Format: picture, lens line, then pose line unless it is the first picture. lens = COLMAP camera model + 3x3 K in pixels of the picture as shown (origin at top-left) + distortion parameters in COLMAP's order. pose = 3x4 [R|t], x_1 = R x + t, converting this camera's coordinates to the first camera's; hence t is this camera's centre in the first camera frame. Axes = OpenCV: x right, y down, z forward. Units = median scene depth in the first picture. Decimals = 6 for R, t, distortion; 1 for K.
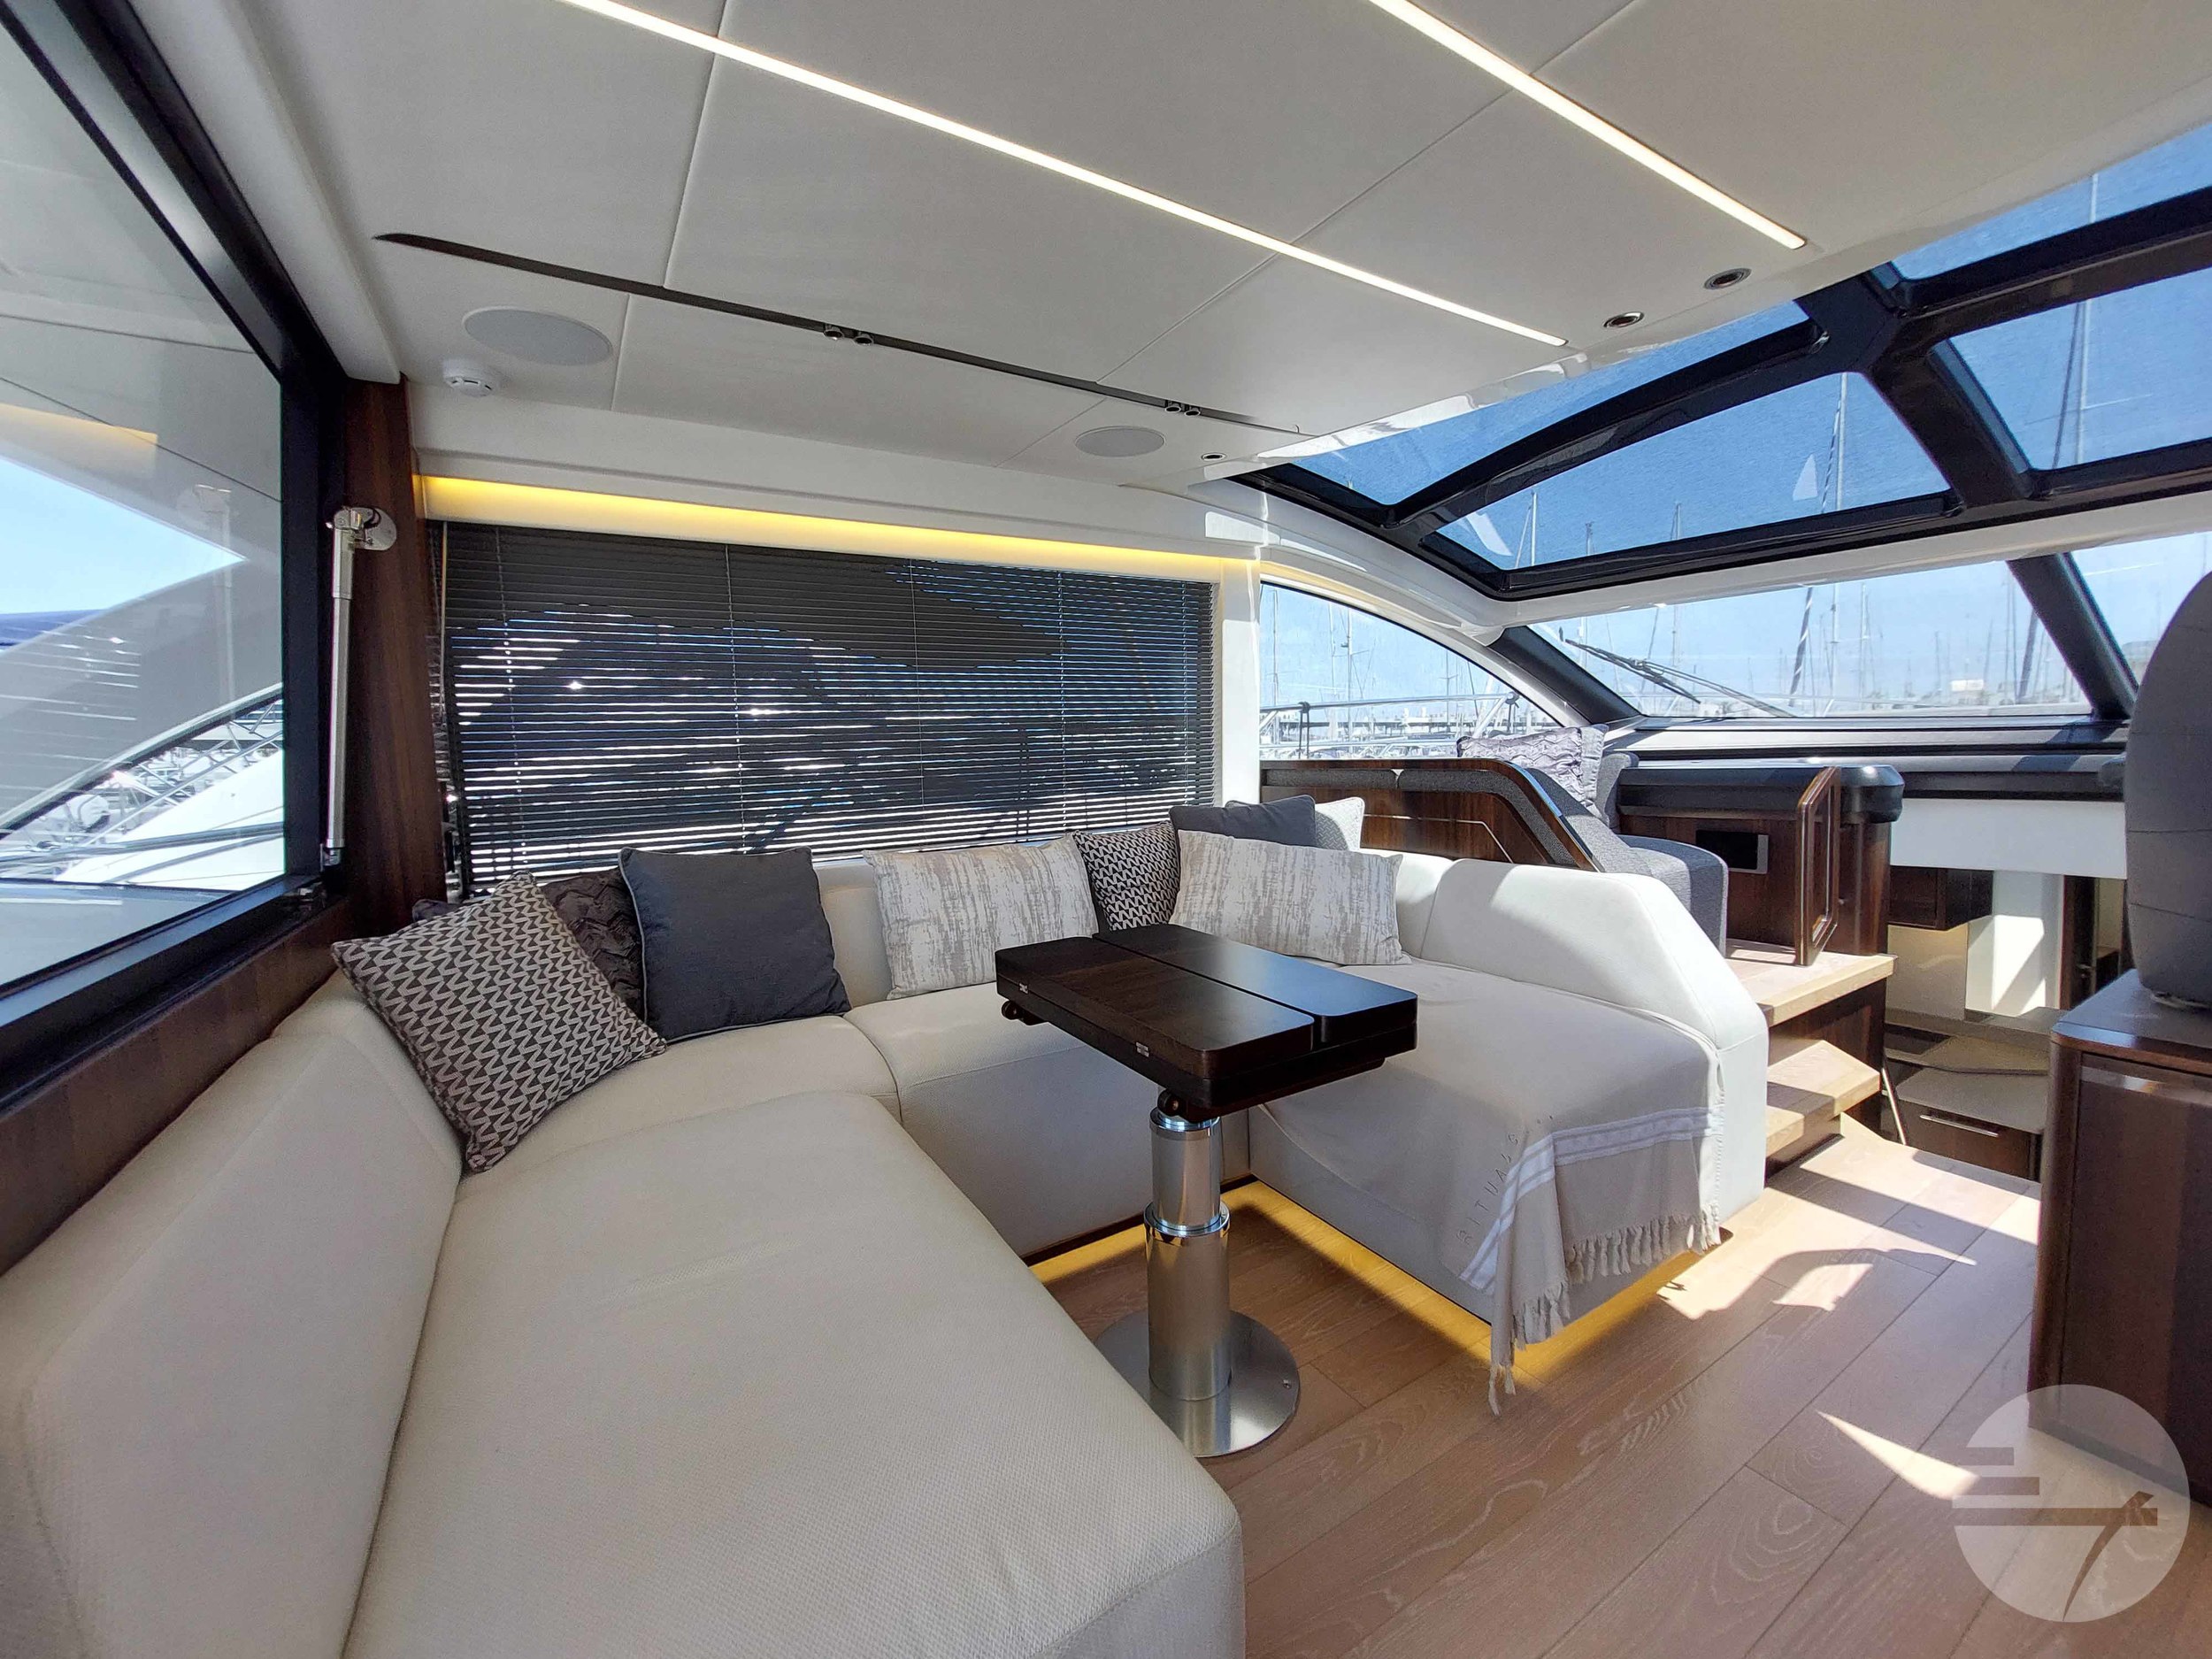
lens RADIAL K [[879.7, 0, 1115.6], [0, 879.7, 809.8], [0, 0, 1]] dist [0.002107, -0.011179]
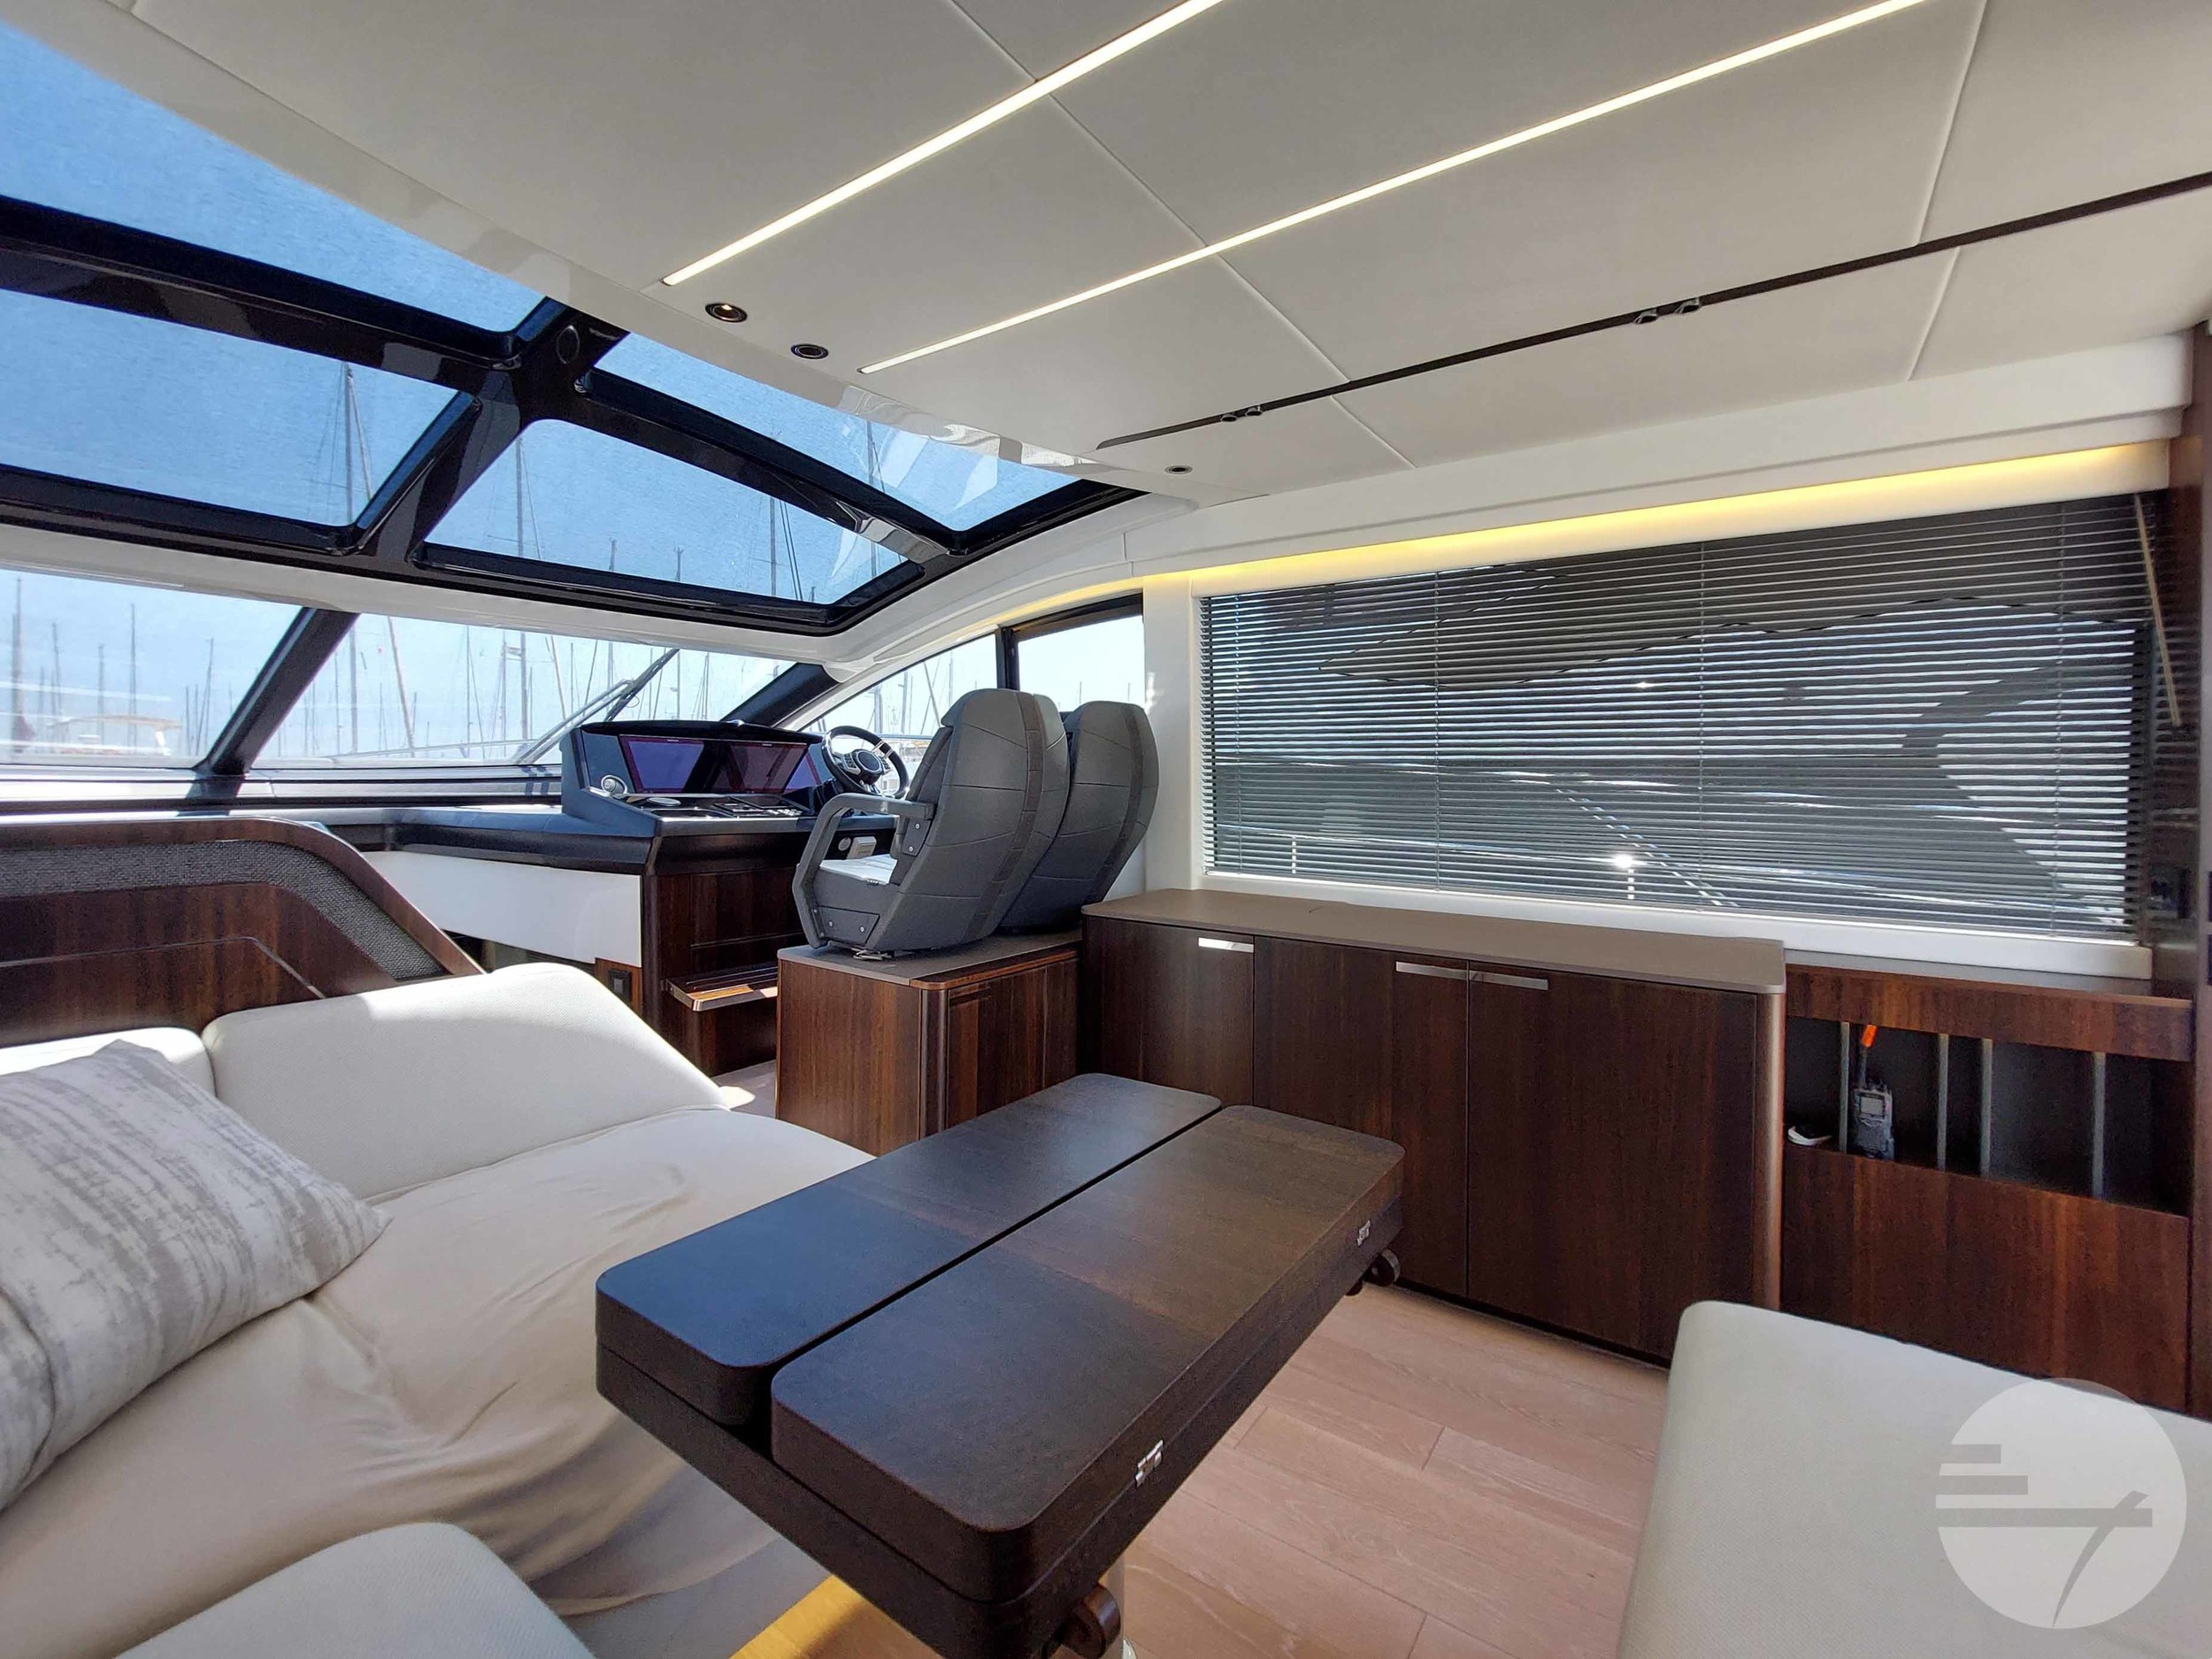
lens RADIAL K [[970.7, 0, 1024.6], [0, 970.7, 791.8], [0, 0, 1]] dist [0.001490, -0.000101]
pose [[-0.349874, 0.012073, 0.936719, -0.300474], [0.078121, 0.996810, 0.016332, -0.046257], [-0.933534, 0.078892, -0.349702, 0.768018]]
